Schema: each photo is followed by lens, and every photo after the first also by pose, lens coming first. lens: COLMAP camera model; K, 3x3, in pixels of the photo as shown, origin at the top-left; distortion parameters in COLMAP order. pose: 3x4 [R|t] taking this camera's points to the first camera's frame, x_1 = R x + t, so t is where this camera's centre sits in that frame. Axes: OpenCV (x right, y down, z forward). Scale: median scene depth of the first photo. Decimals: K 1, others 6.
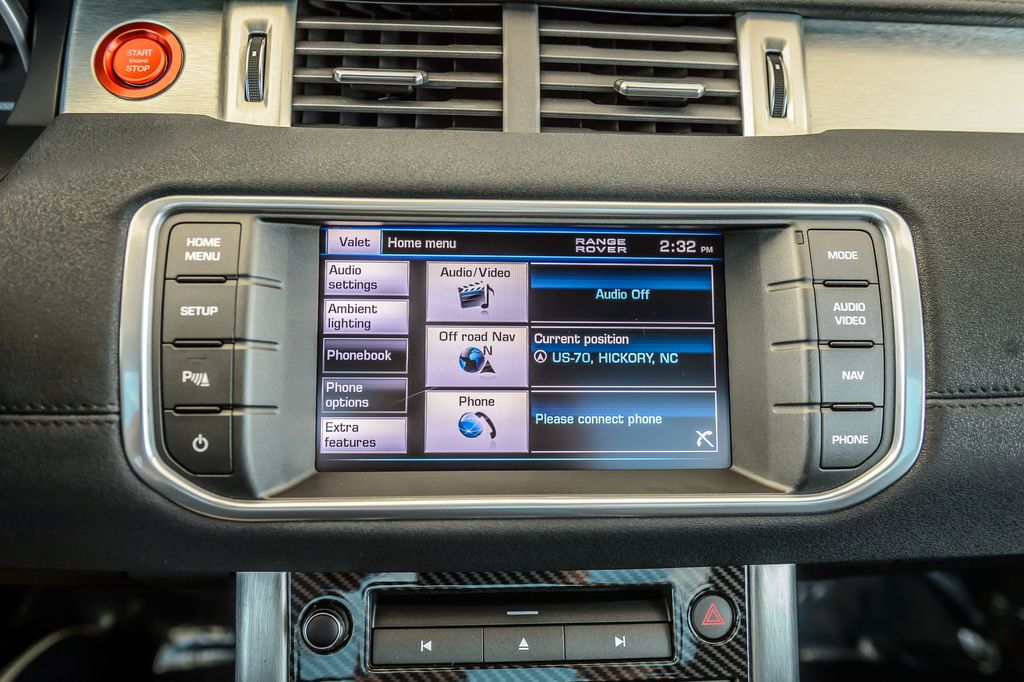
lens RADIAL K [[785.1, 0, 511.4], [0, 785.1, 342.7], [0, 0, 1]] dist [-0.026302, -0.005202]
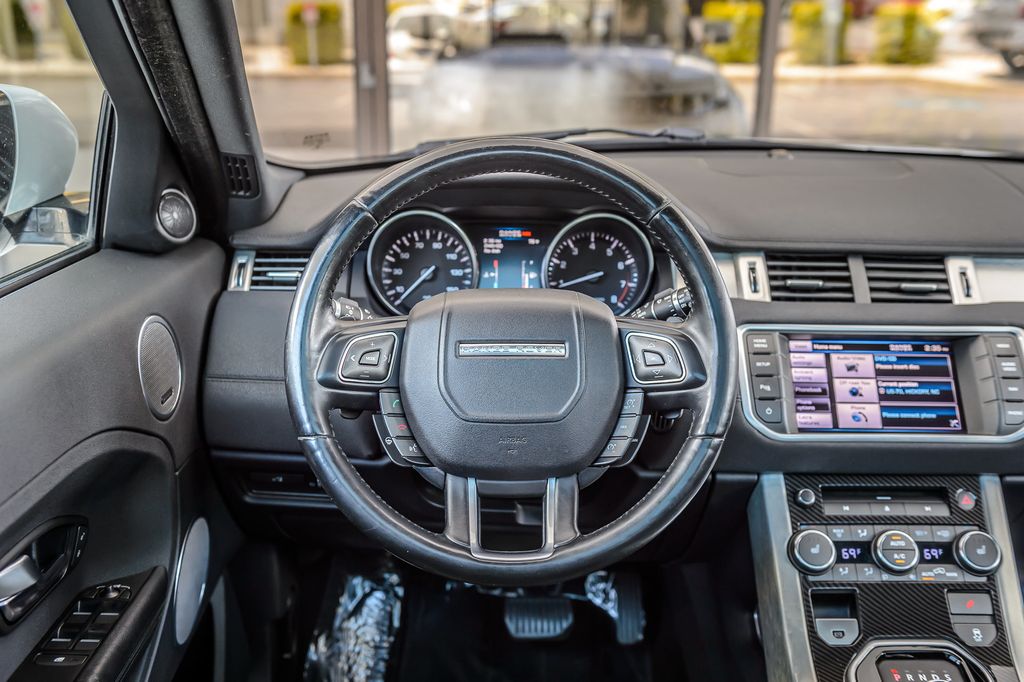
lens RADIAL K [[1009.6, 0, 509.6], [0, 1009.6, 338.3], [0, 0, 1]] dist [-0.002864, 0.000000]
pose [[0.998760, -0.008471, -0.049063, -0.971350], [-0.006160, 0.956823, -0.290607, 0.786875], [0.049407, 0.290548, 0.955584, -2.120515]]
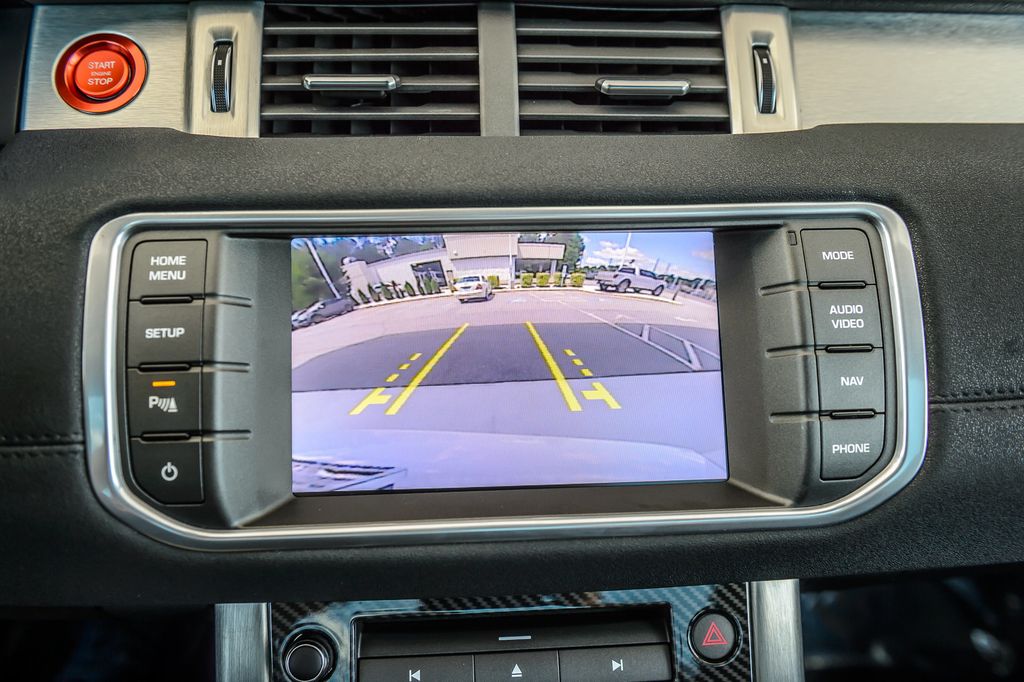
lens RADIAL K [[797.5, 0, 513.7], [0, 797.5, 343.5], [0, 0, 1]] dist [-0.039997, 0.002115]
pose [[0.999616, -0.027666, 0.001431, 0.021474], [0.027673, 0.999603, -0.005225, -0.009676], [-0.001285, 0.005263, 0.999985, 0.029393]]
